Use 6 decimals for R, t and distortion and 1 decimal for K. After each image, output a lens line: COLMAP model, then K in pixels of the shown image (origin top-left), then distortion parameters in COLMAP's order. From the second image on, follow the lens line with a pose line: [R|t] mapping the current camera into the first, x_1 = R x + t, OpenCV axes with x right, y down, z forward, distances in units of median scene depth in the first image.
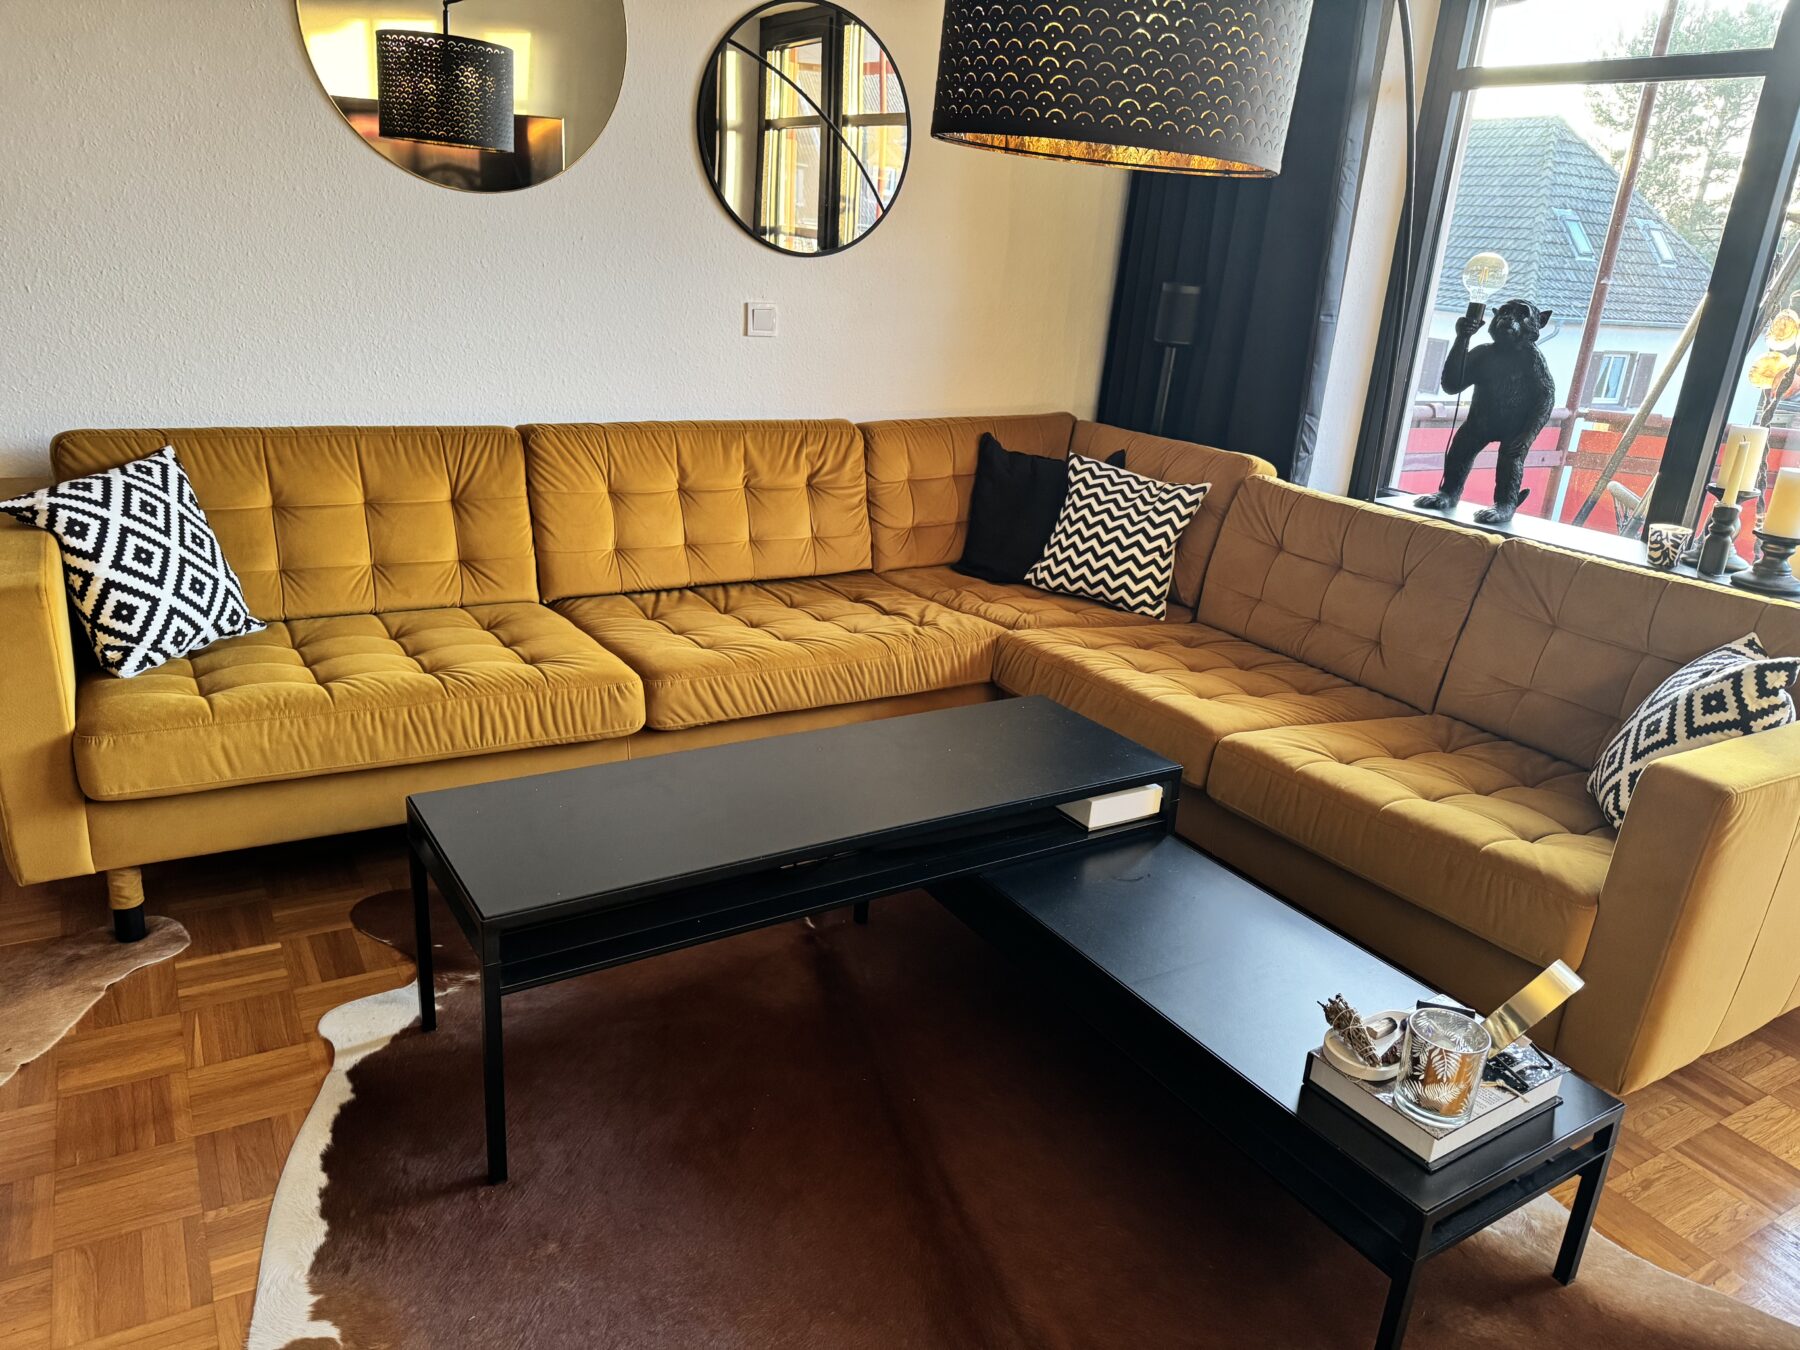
lens RADIAL K [[1275.4, 0, 900.0], [0, 1275.4, 675.0], [0, 0, 1]] dist [0.031225, -0.029207]
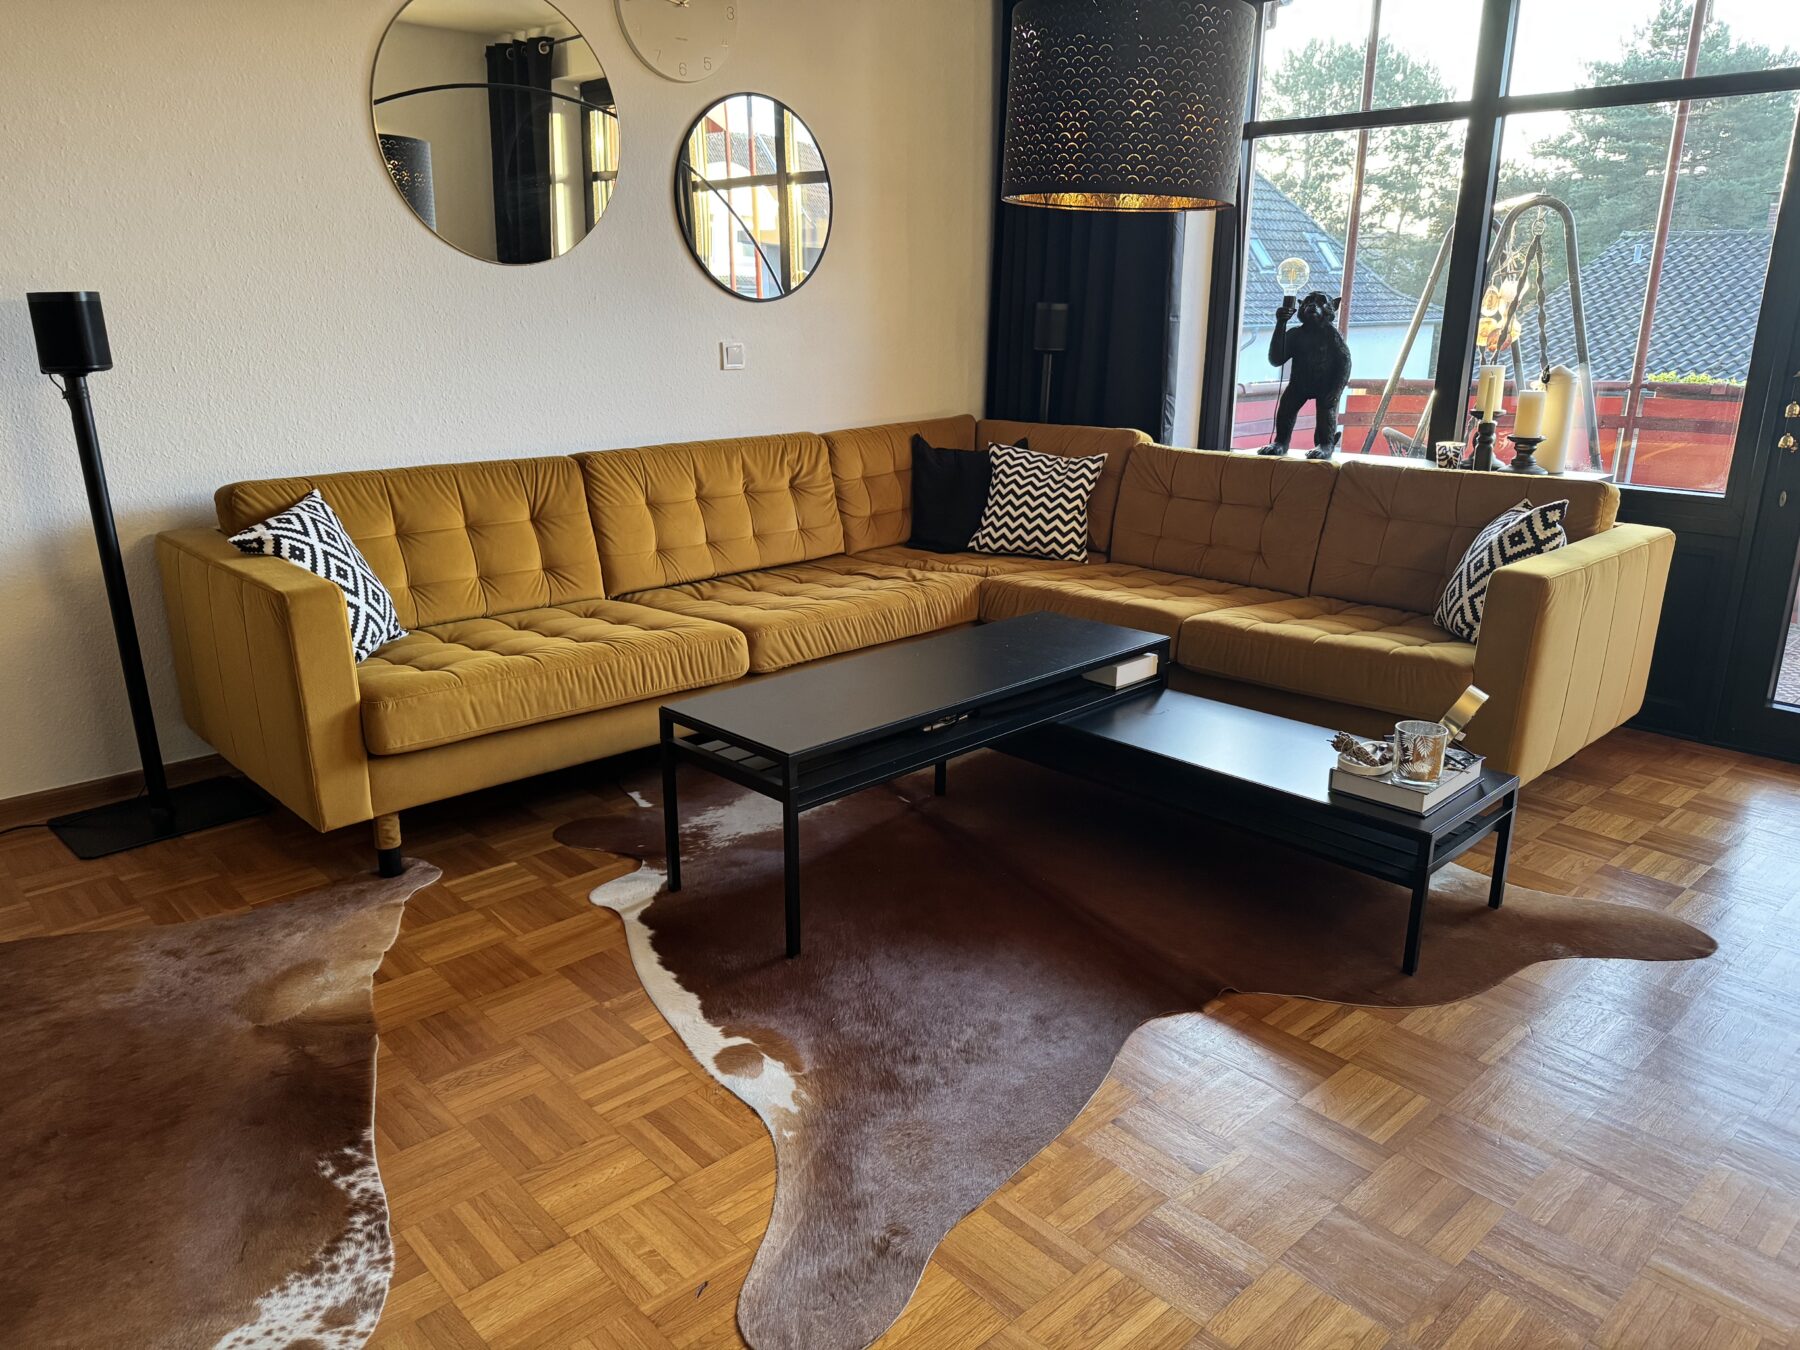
lens RADIAL K [[1268.2, 0, 900.0], [0, 1268.2, 675.0], [0, 0, 1]] dist [0.091039, -0.138936]
pose [[0.975707, -0.125602, 0.179500, -0.258271], [0.132096, 0.990930, -0.024646, 0.088236], [-0.174776, 0.047758, 0.983449, -0.245148]]
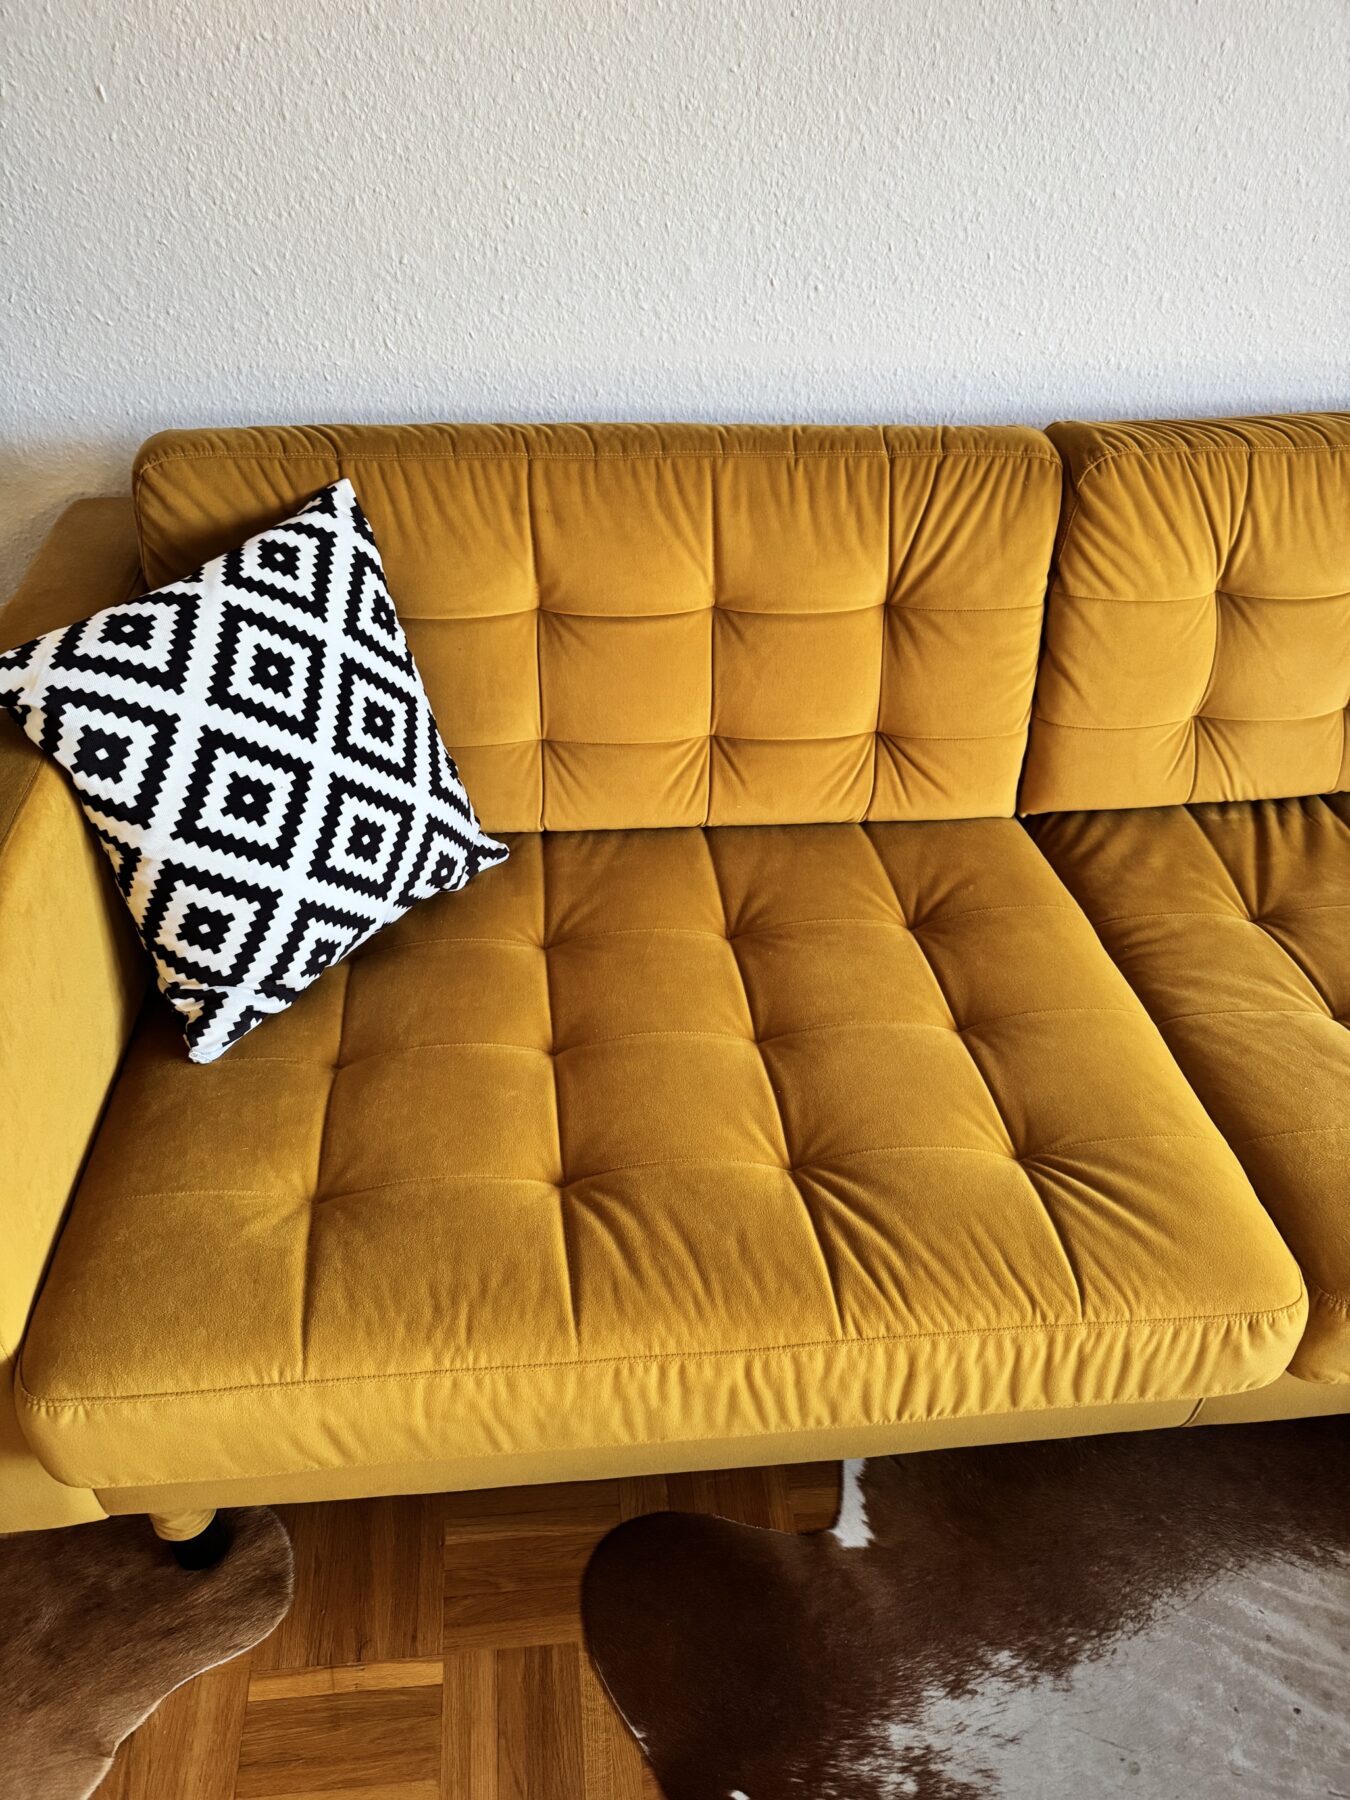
lens RADIAL K [[1268.2, 0, 666.7], [0, 1268.2, 901.9], [0, 0, 1]] dist [0.091039, -0.138936]
pose [[0.908991, 0.236331, -0.343341, -0.249404], [-0.112025, 0.931934, 0.344892, -0.196366], [0.401480, -0.275041, 0.873594, 0.559825]]
